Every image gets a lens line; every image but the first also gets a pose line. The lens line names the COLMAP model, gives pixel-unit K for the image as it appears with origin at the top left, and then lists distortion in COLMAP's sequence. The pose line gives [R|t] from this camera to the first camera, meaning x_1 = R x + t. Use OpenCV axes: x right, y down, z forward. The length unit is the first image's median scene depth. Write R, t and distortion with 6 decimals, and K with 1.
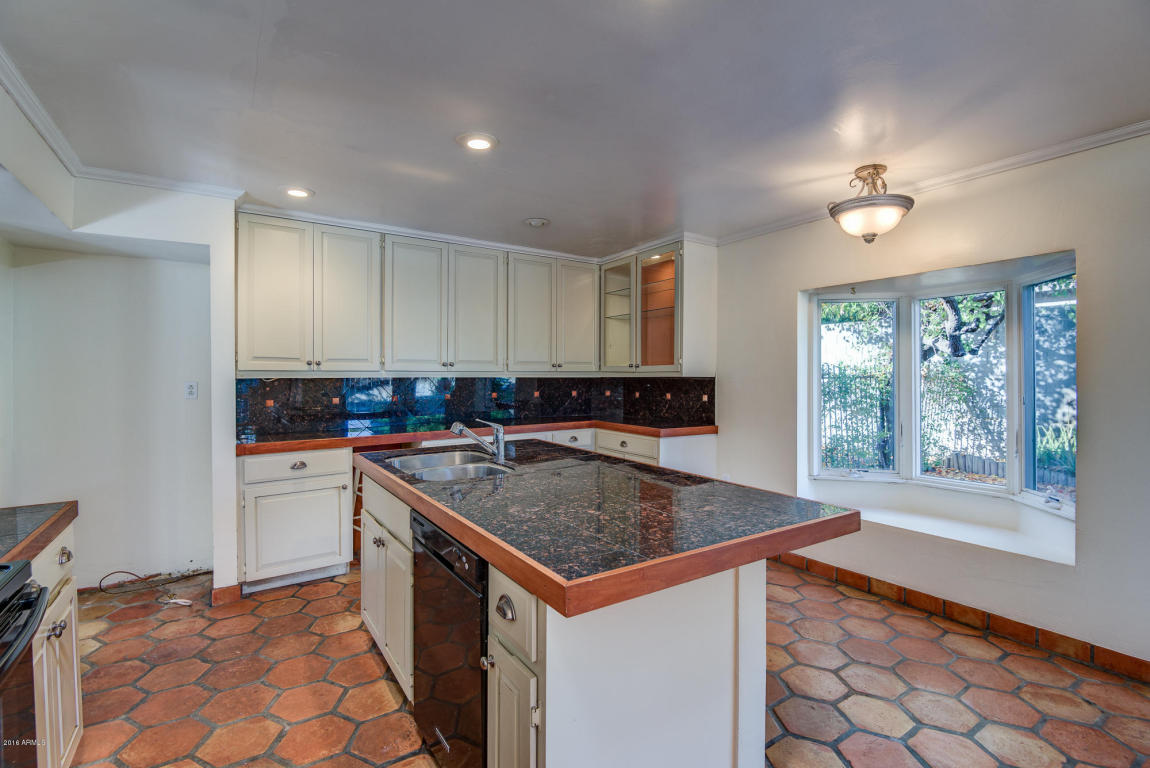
lens RADIAL K [[527.9, 0, 573.0], [0, 527.9, 377.7], [0, 0, 1]] dist [0.002423, -0.009223]
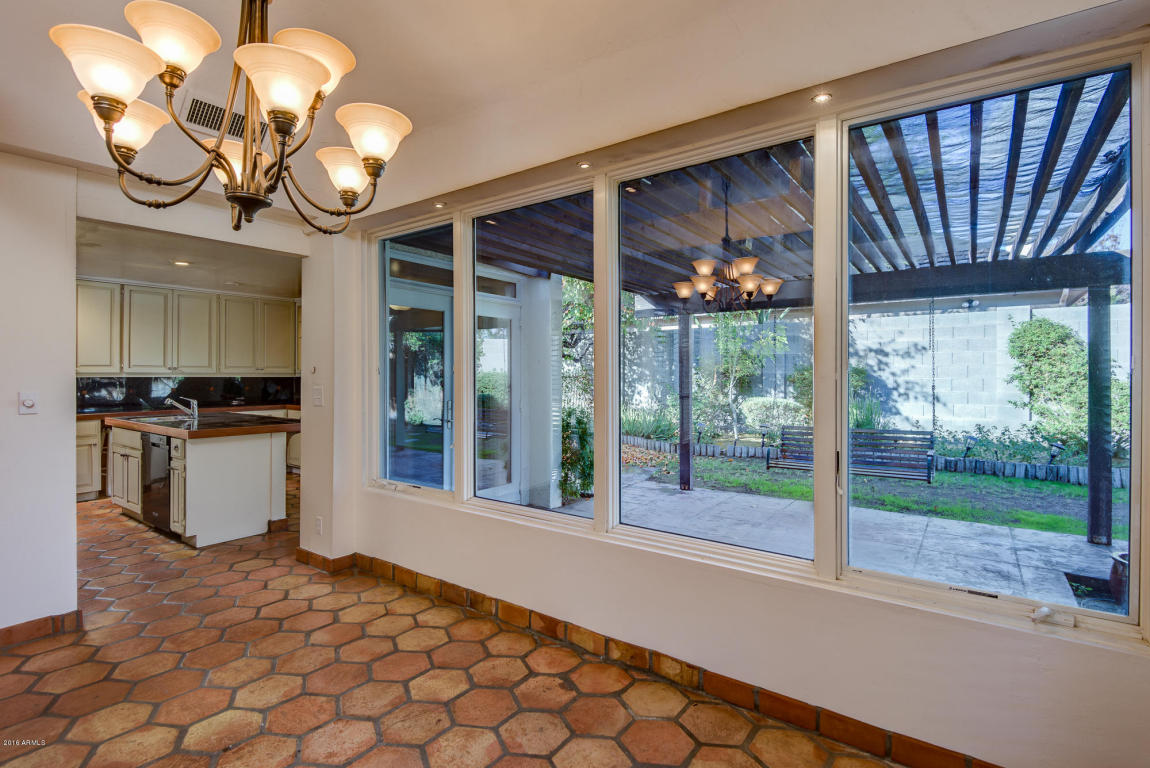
lens RADIAL K [[549.2, 0, 565.9], [0, 549.2, 378.4], [0, 0, 1]] dist [-0.010641, -0.003338]
pose [[0.941462, -0.001709, 0.337114, 0.261460], [0.001355, 0.999998, 0.001284, 0.001729], [-0.337115, -0.000752, 0.941463, -0.755130]]
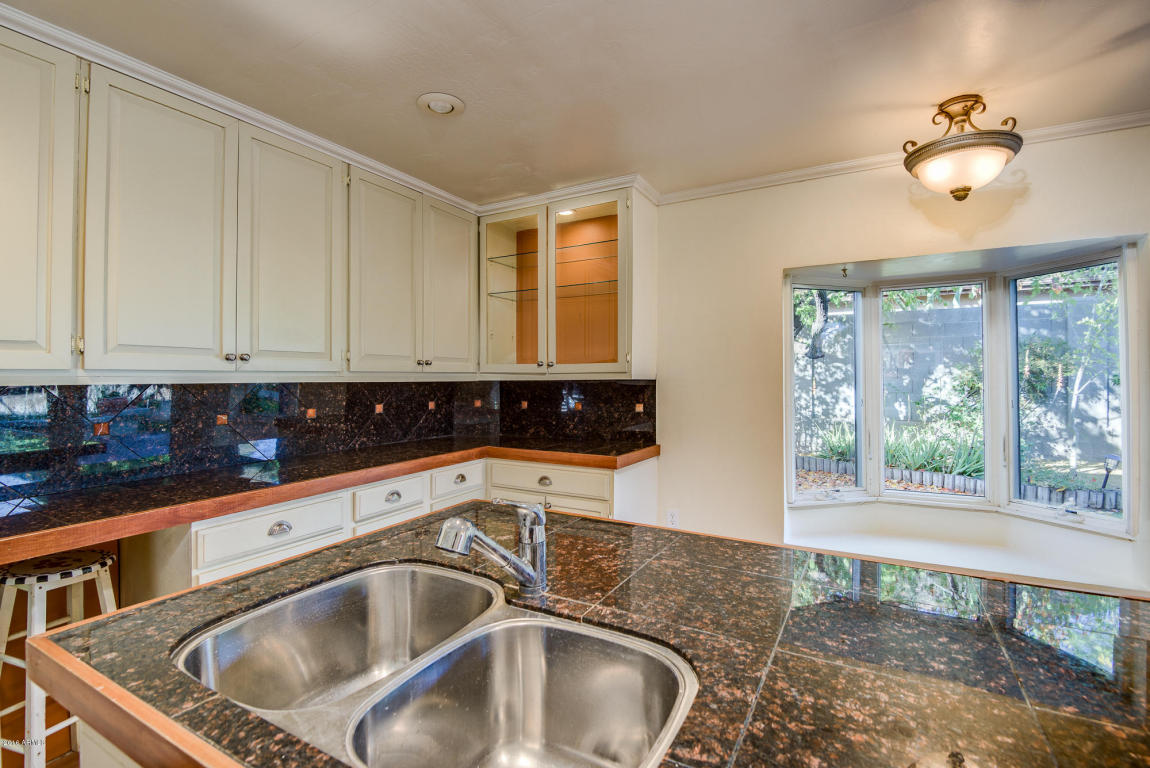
lens RADIAL K [[527.9, 0, 581.9], [0, 527.9, 377.2], [0, 0, 1]] dist [0.002423, -0.009223]
pose [[0.883218, -0.004597, 0.468939, -0.165950], [0.006064, 0.999980, -0.001617, -0.004136], [-0.468923, 0.004272, 0.883229, 0.369179]]
